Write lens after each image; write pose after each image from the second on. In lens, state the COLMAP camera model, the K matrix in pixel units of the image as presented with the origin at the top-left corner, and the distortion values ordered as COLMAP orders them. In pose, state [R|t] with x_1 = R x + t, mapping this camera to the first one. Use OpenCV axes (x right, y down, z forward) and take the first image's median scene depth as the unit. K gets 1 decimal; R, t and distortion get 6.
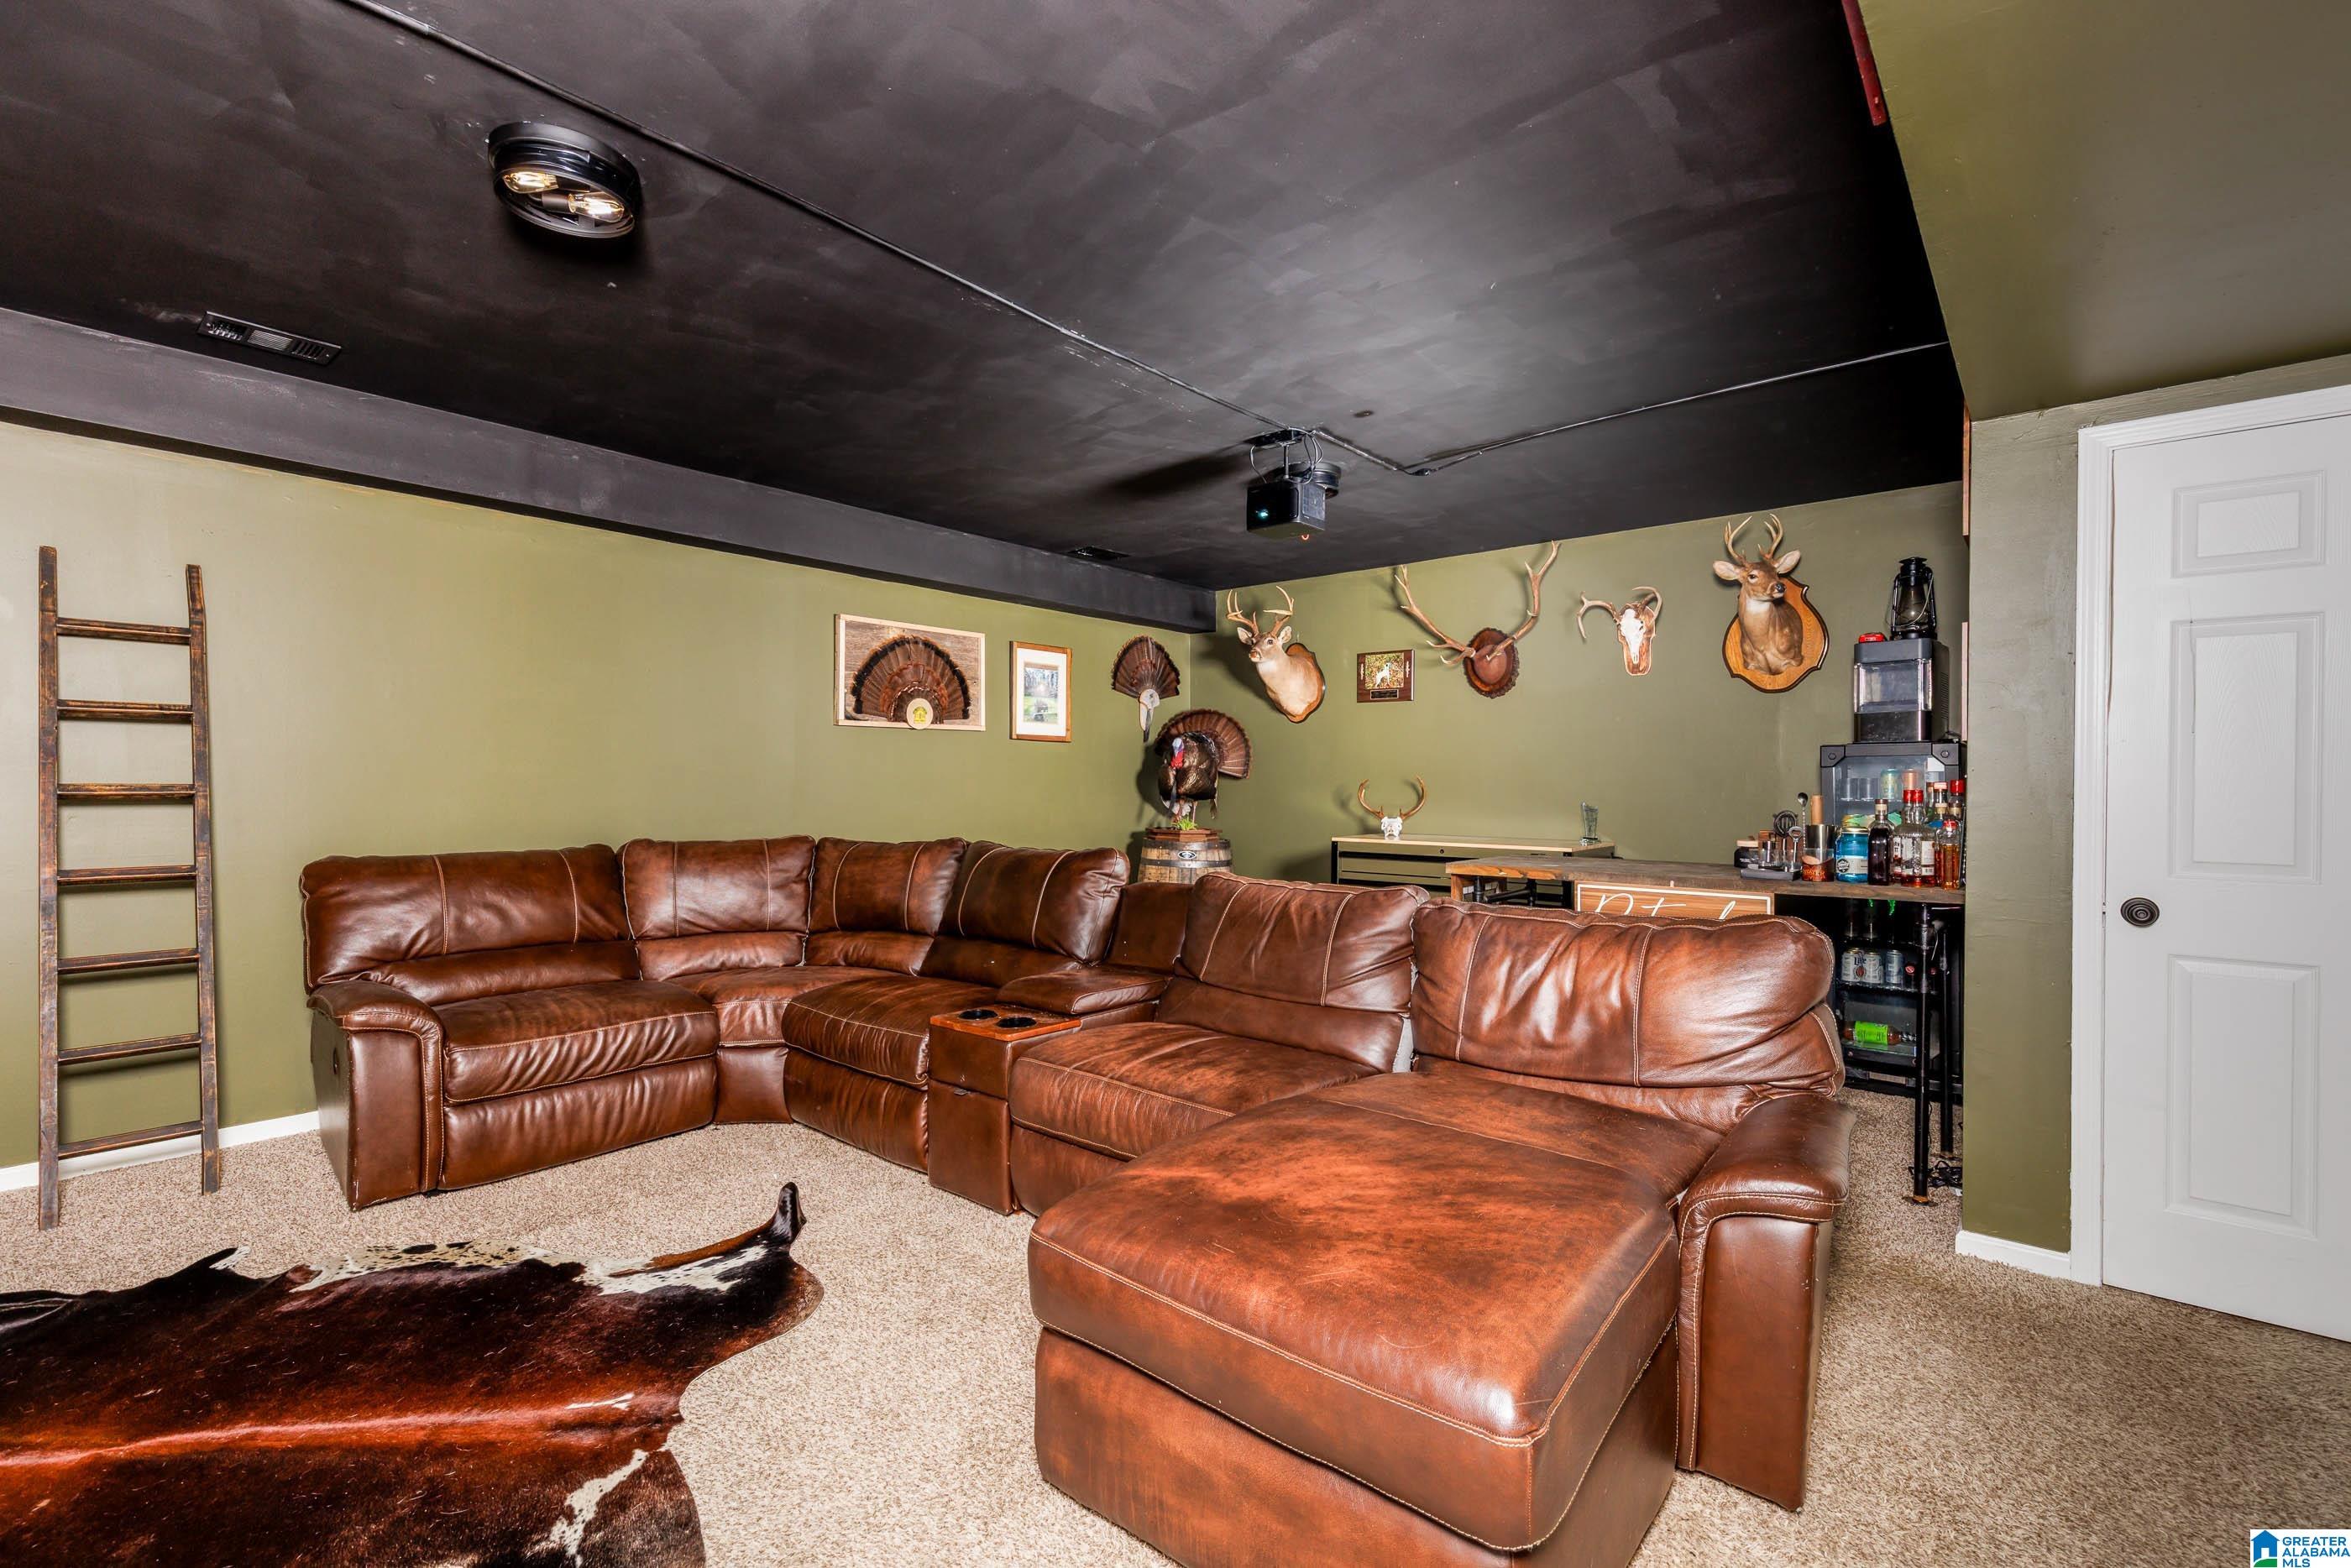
lens RADIAL K [[1046.8, 0, 1175.5], [0, 1046.8, 784.0], [0, 0, 1]] dist [0.004885, -0.000081]
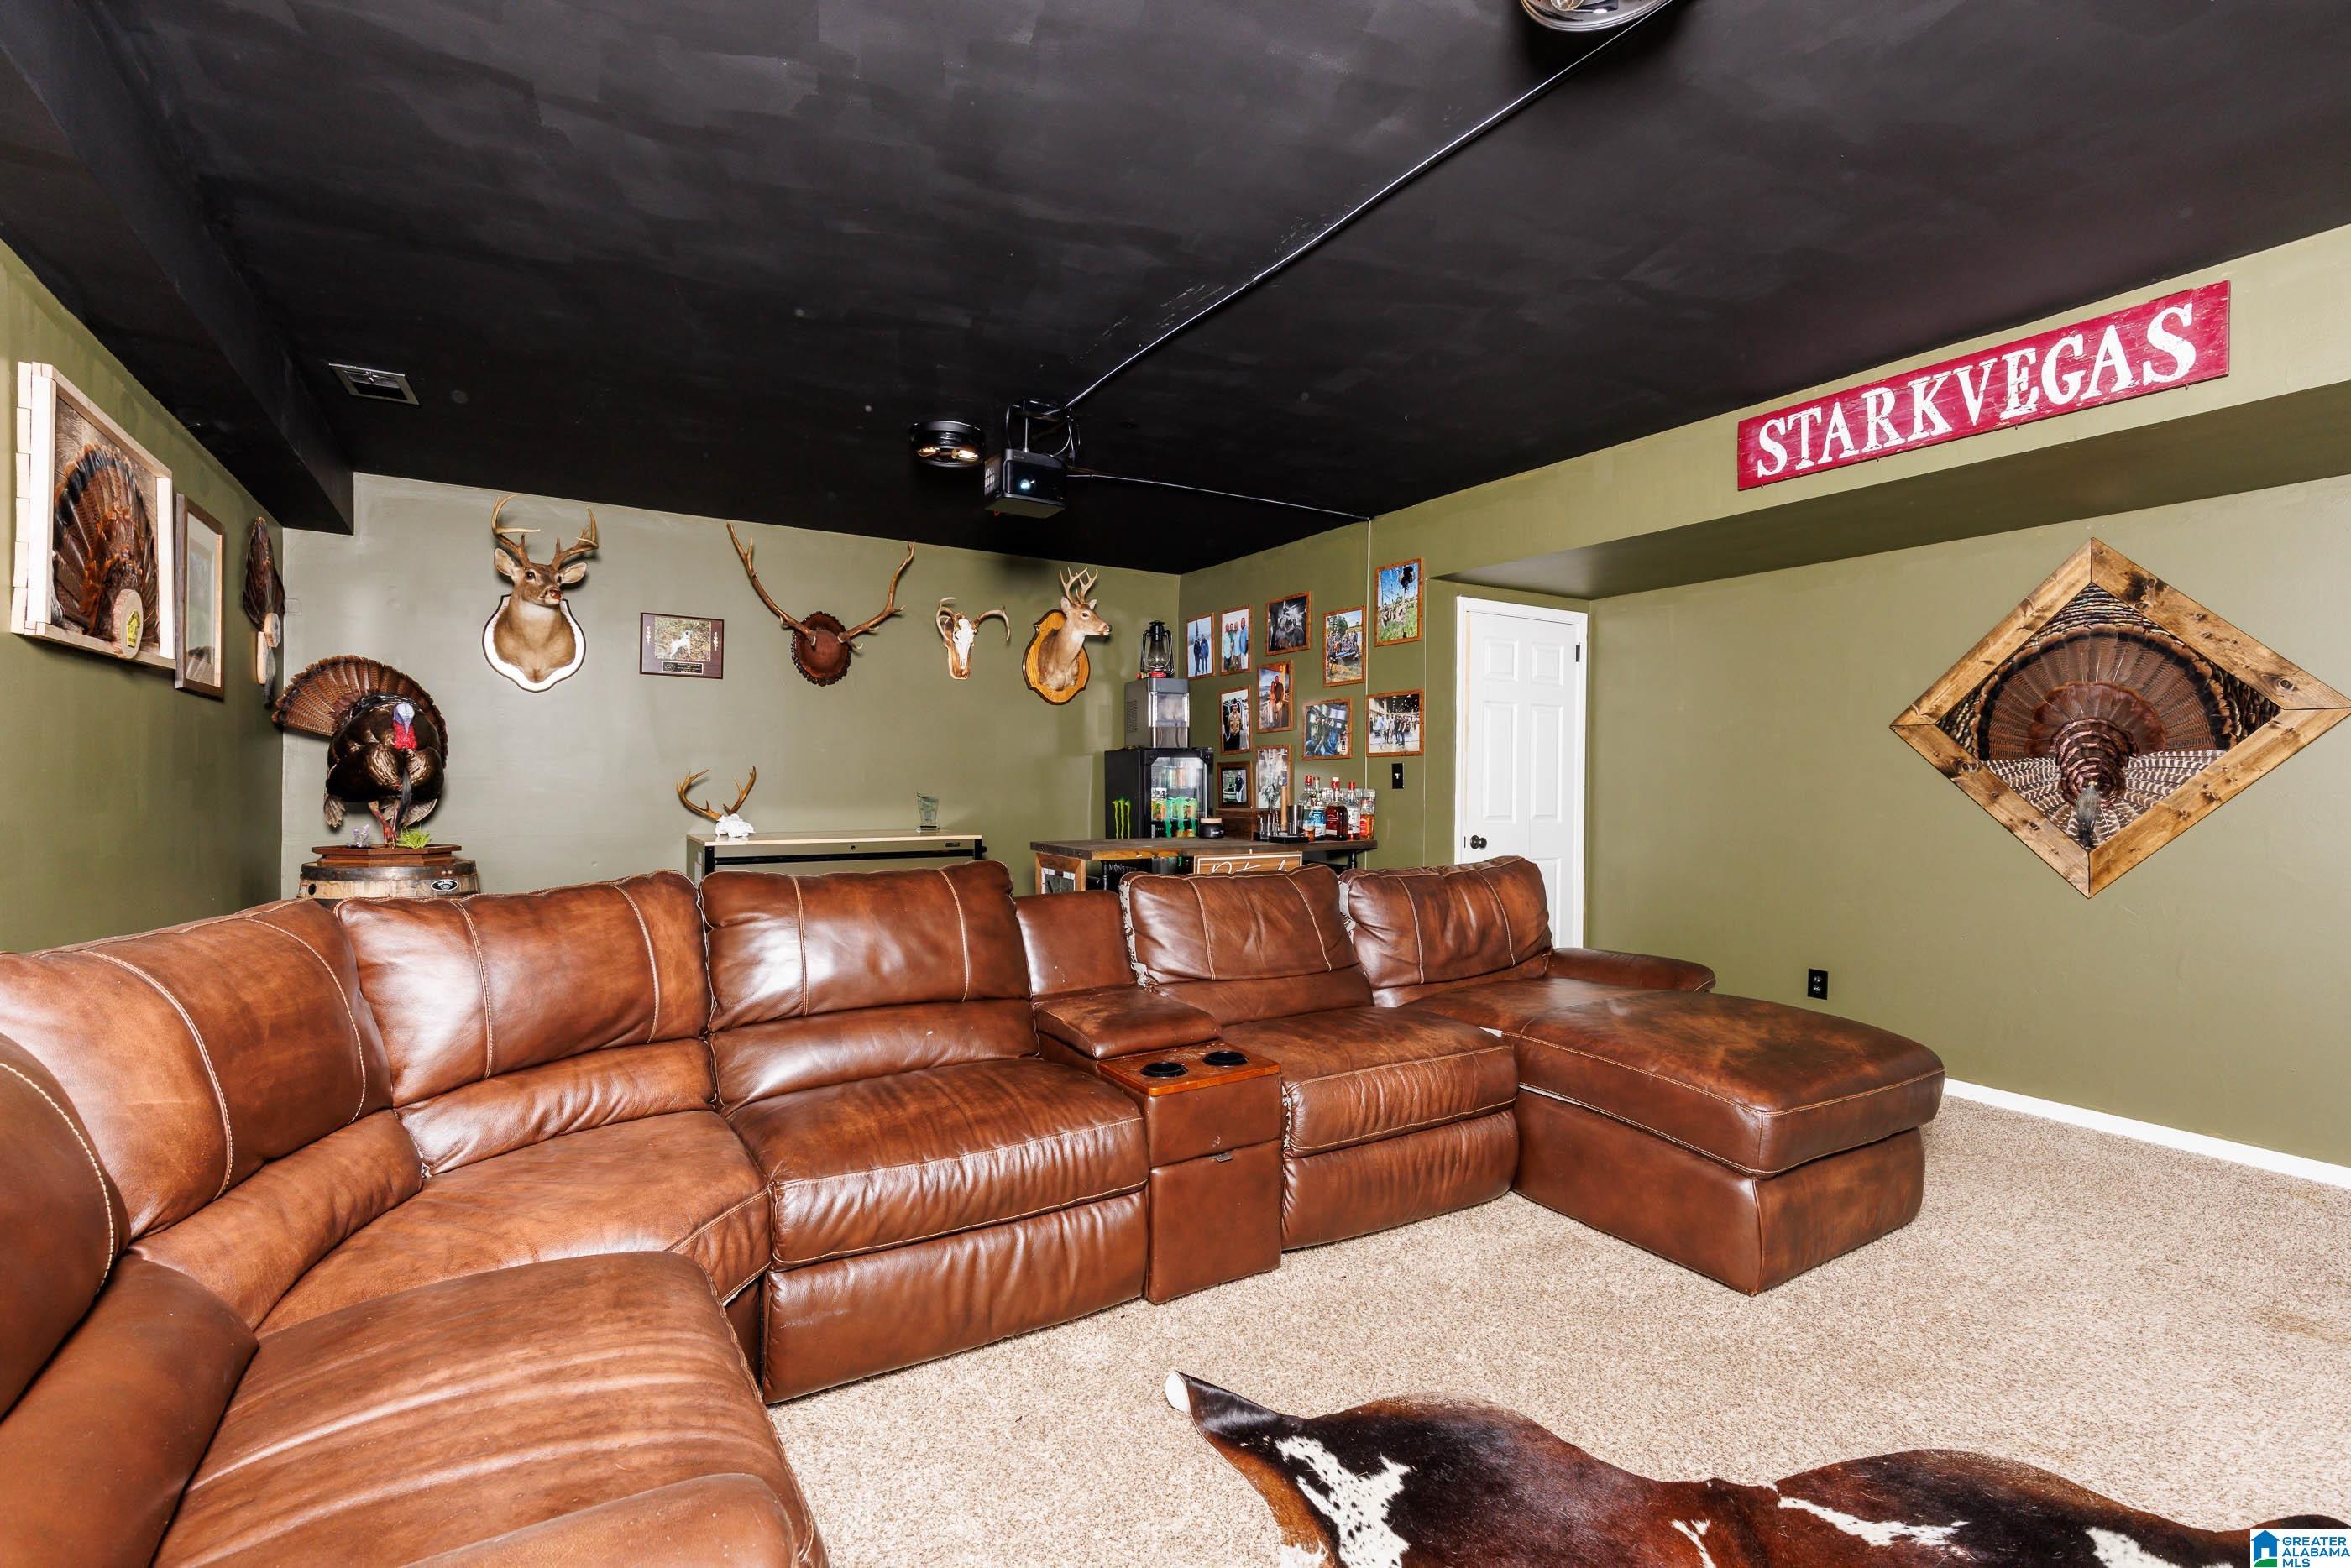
lens RADIAL K [[1046.8, 0, 1175.5], [0, 1046.8, 784.0], [0, 0, 1]] dist [0.004885, -0.000081]
pose [[0.312803, -0.010028, 0.949765, -1.041253], [-0.003053, 0.999928, 0.011563, -0.009555], [-0.949813, -0.006517, 0.312751, 0.816601]]
